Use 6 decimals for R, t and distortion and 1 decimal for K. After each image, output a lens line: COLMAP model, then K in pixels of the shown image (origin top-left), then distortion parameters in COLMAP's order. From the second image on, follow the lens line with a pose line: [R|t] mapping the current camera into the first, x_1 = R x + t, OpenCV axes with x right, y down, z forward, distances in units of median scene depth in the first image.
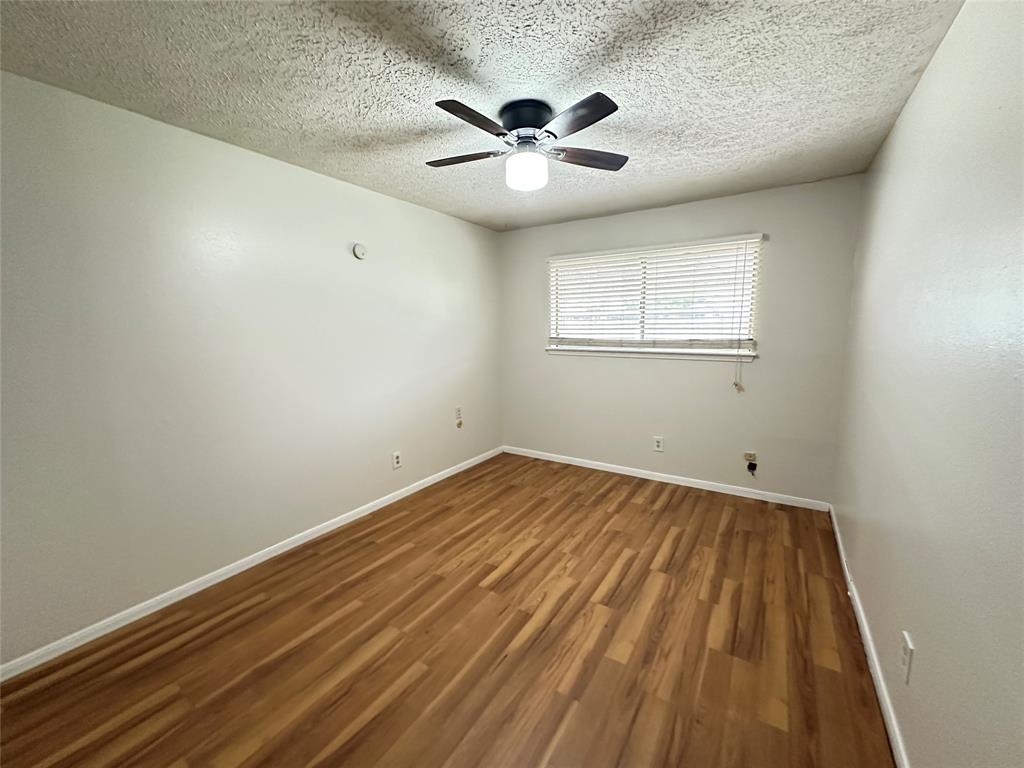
lens RADIAL K [[407.3, 0, 512.0], [0, 407.3, 384.0], [0, 0, 1]] dist [-0.002431, 0.000196]
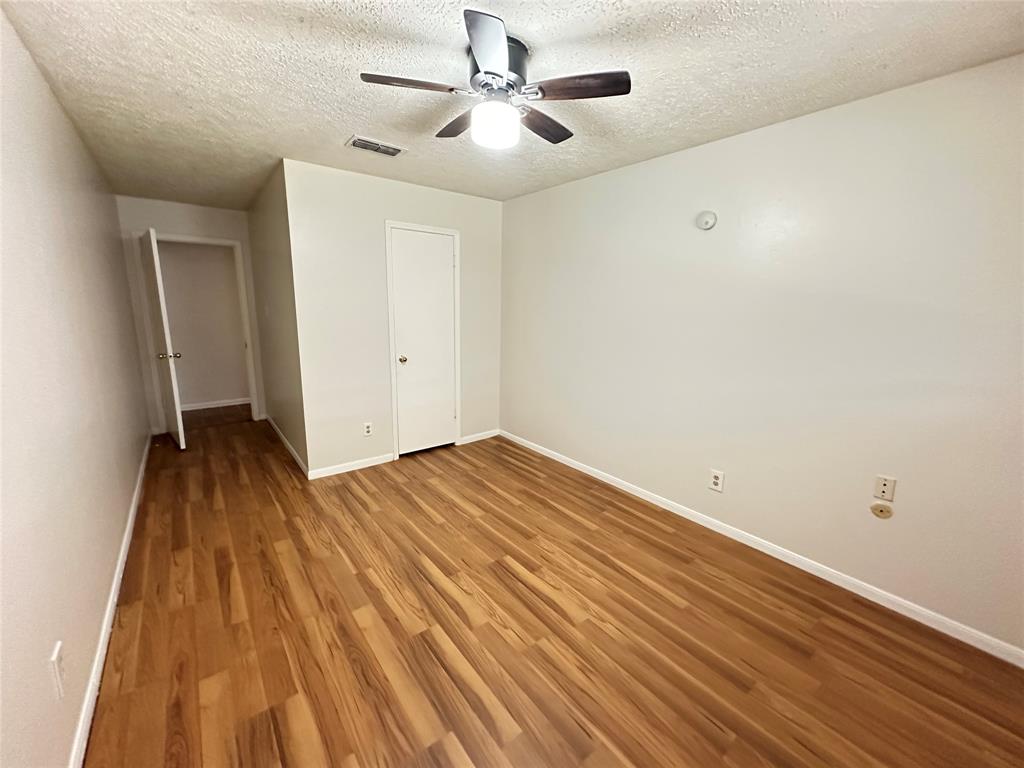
lens RADIAL K [[407.3, 0, 512.0], [0, 407.3, 384.0], [0, 0, 1]] dist [-0.002431, 0.000196]
pose [[-0.315907, 0.187261, -0.930127, 0.770410], [-0.154953, 0.956984, 0.245297, -0.176640], [0.936052, 0.221617, -0.273301, 1.148278]]
